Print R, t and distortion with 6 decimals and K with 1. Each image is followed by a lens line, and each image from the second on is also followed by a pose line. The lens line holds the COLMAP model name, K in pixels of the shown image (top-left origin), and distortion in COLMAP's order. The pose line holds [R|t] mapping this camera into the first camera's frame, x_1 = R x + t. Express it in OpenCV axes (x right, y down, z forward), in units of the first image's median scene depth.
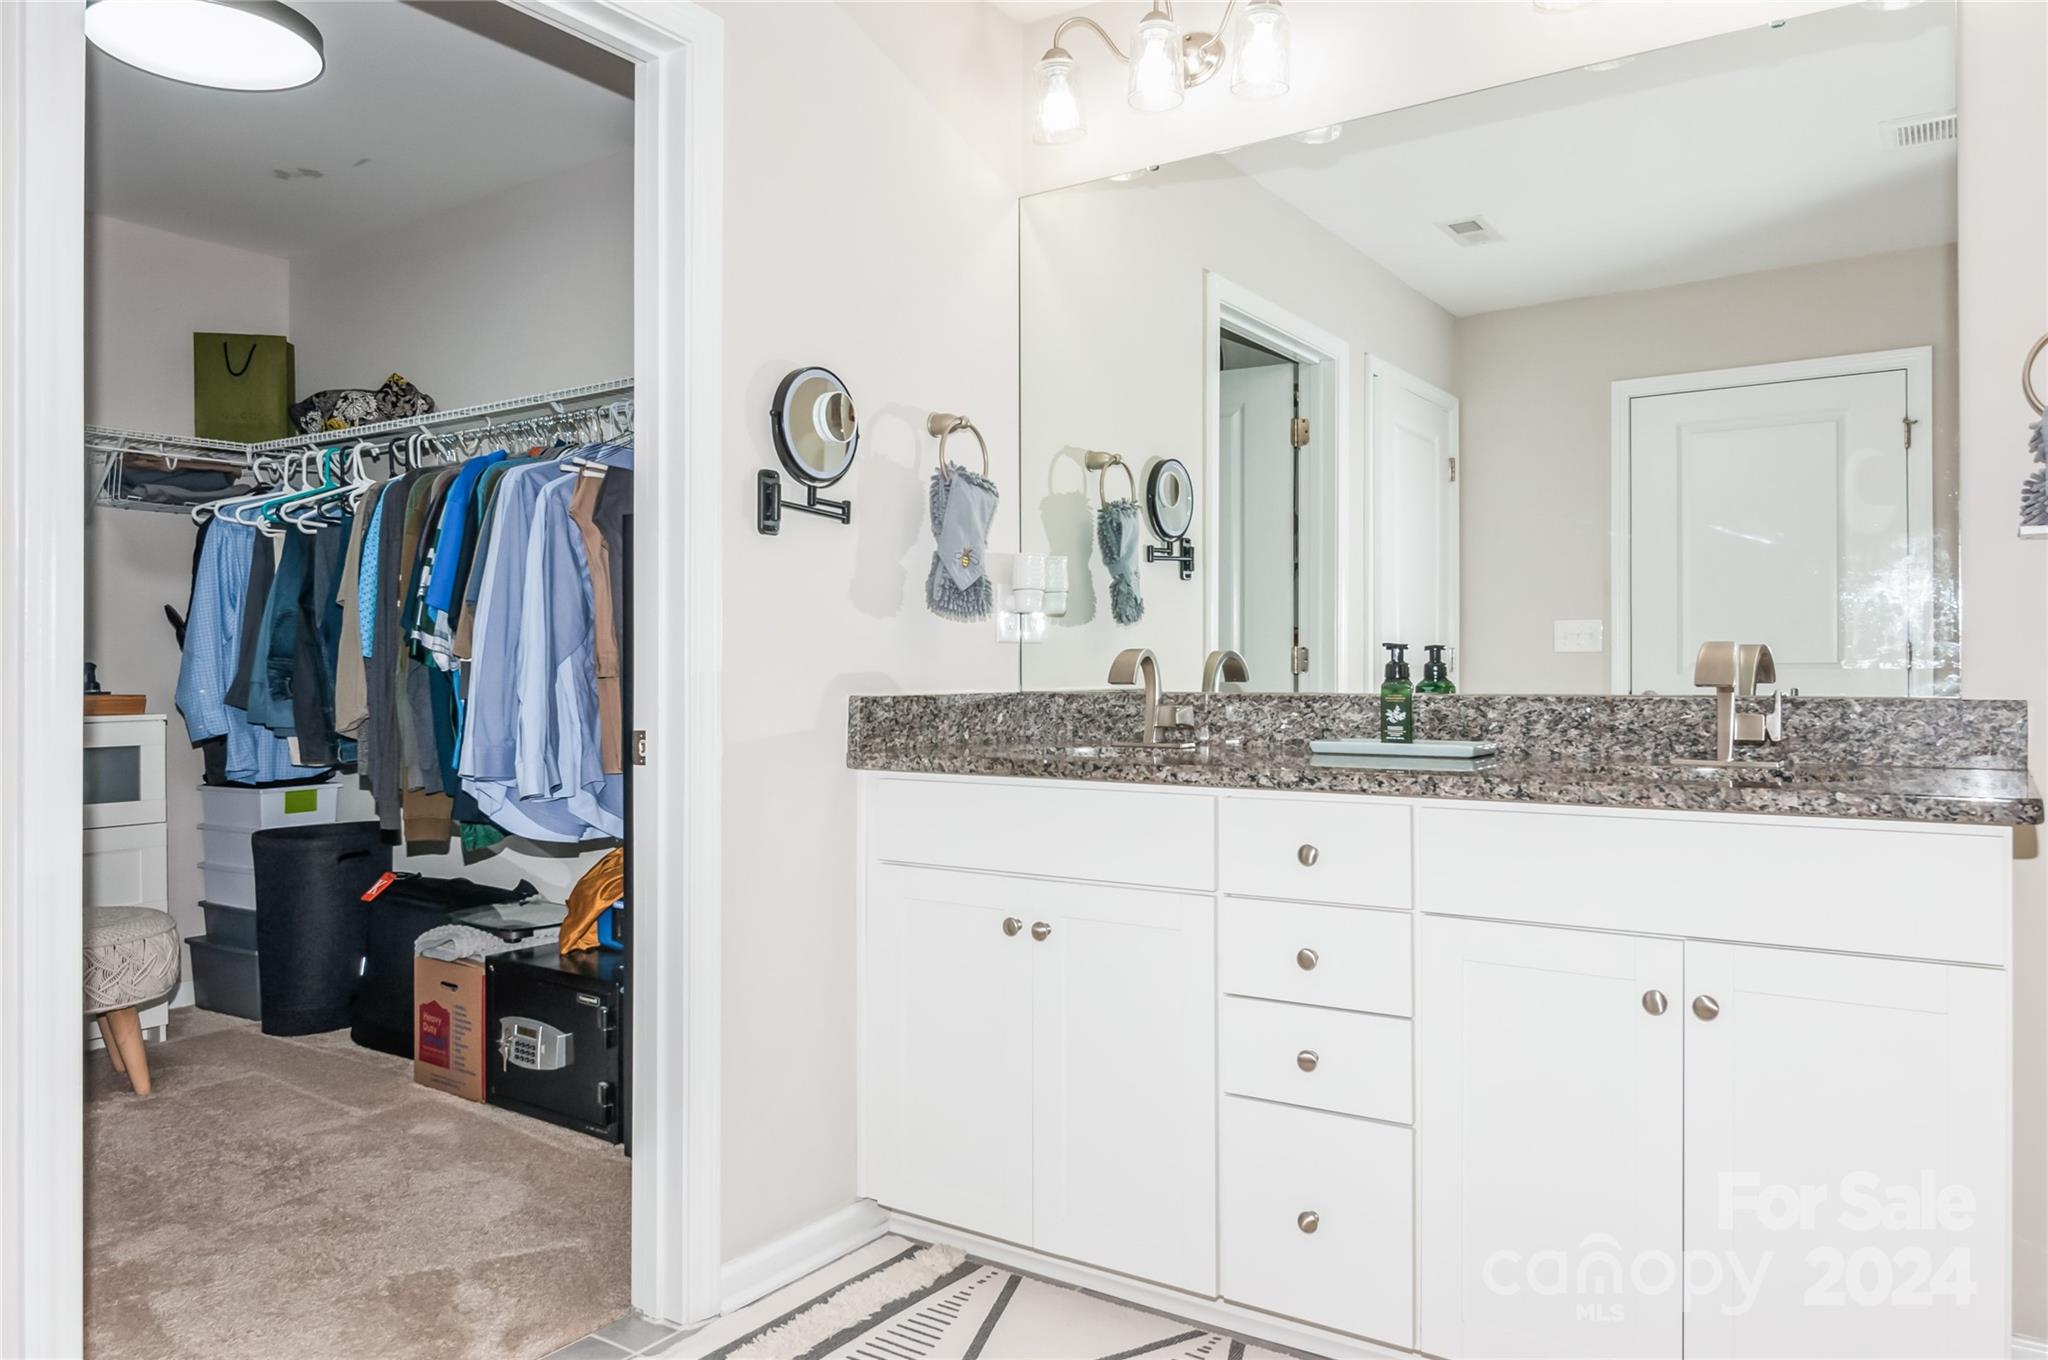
lens RADIAL K [[1396.1, 0, 1024.0], [0, 1396.1, 680.0], [0, 0, 1]] dist [0.000950, 0.000205]
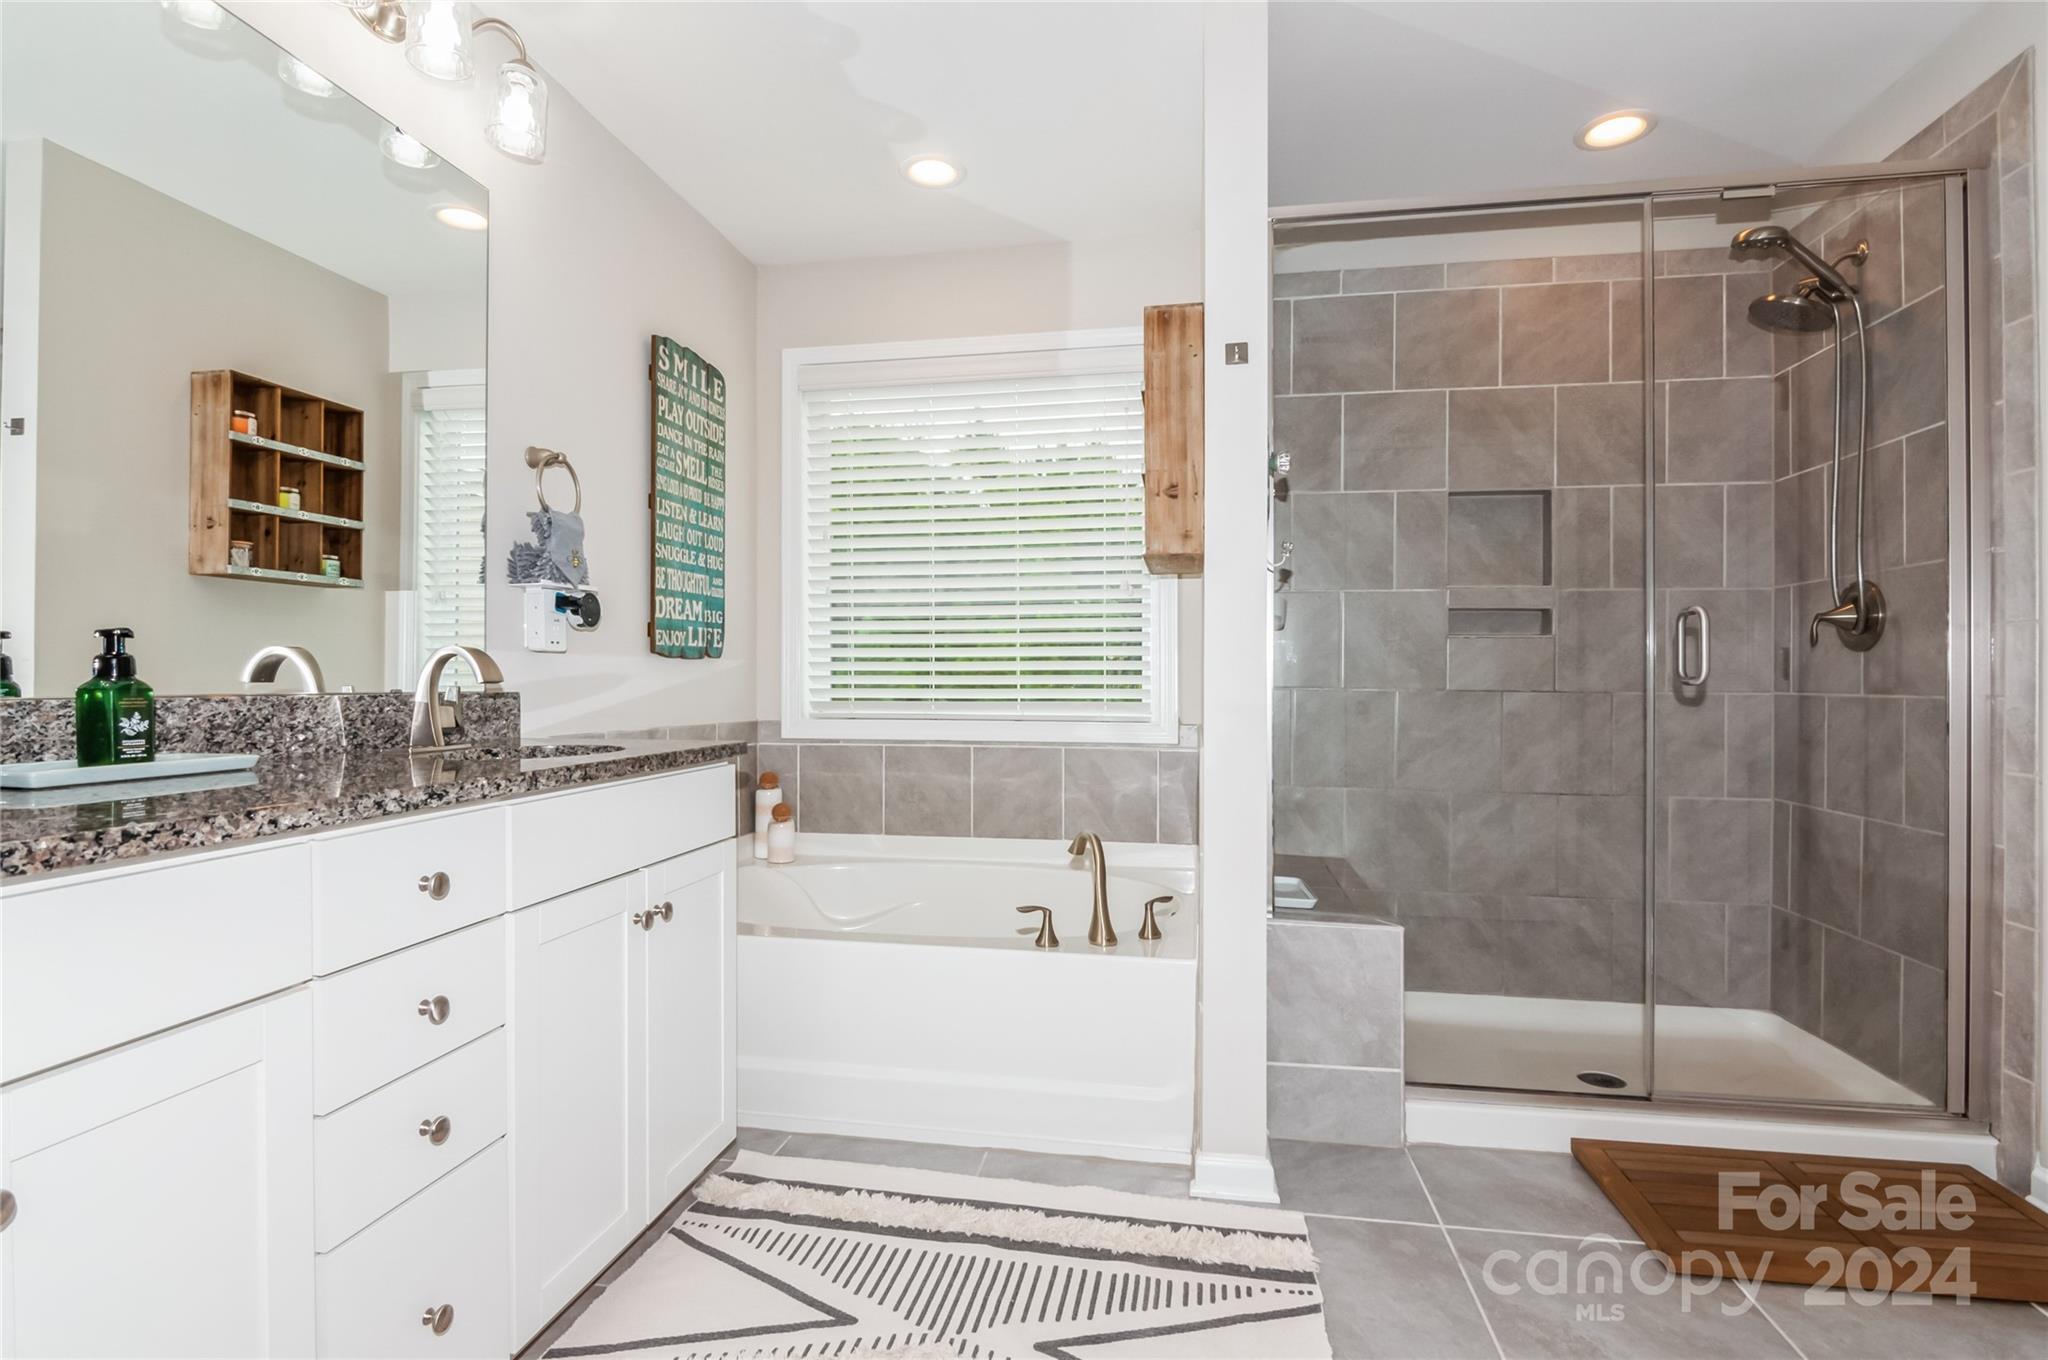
lens RADIAL K [[986.6, 0, 1016.3], [0, 986.6, 675.1], [0, 0, 1]] dist [-0.010315, -0.001500]
pose [[-0.408334, 0.005834, 0.912814, -0.430472], [0.003266, 0.999983, -0.004930, 0.002513], [-0.912827, 0.000968, -0.408345, 0.823835]]
